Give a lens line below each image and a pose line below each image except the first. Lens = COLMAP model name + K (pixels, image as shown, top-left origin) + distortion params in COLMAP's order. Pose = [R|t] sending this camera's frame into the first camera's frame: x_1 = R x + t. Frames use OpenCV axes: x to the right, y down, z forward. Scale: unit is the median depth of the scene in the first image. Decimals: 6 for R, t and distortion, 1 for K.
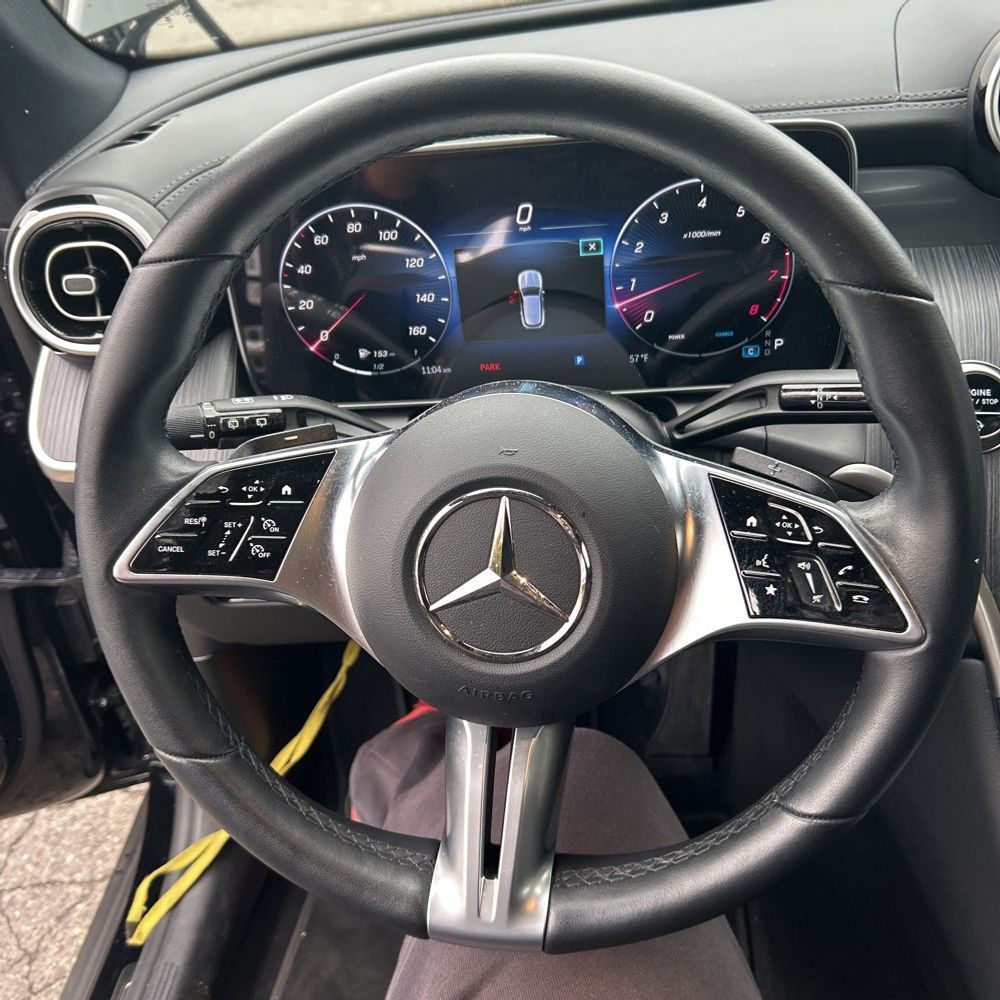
lens RADIAL K [[991.1, 0, 476.3], [0, 991.1, 496.9], [0, 0, 1]] dist [0.111707, -0.230666]
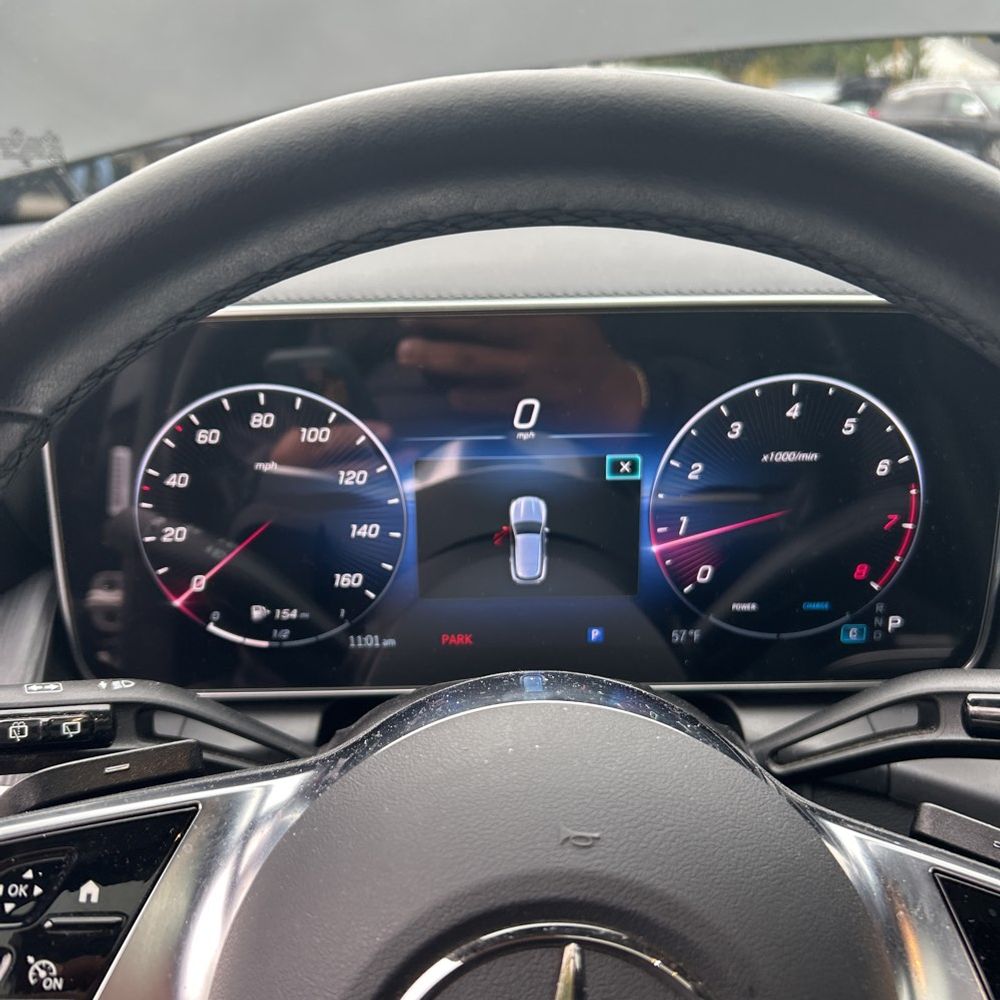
lens RADIAL K [[991.1, 0, 476.3], [0, 991.1, 496.9], [0, 0, 1]] dist [0.111707, -0.230666]
pose [[0.991778, 0.050315, 0.117667, -0.058272], [-0.018243, 0.965661, -0.259163, -0.056536], [-0.126666, 0.254886, 0.958639, 0.375237]]
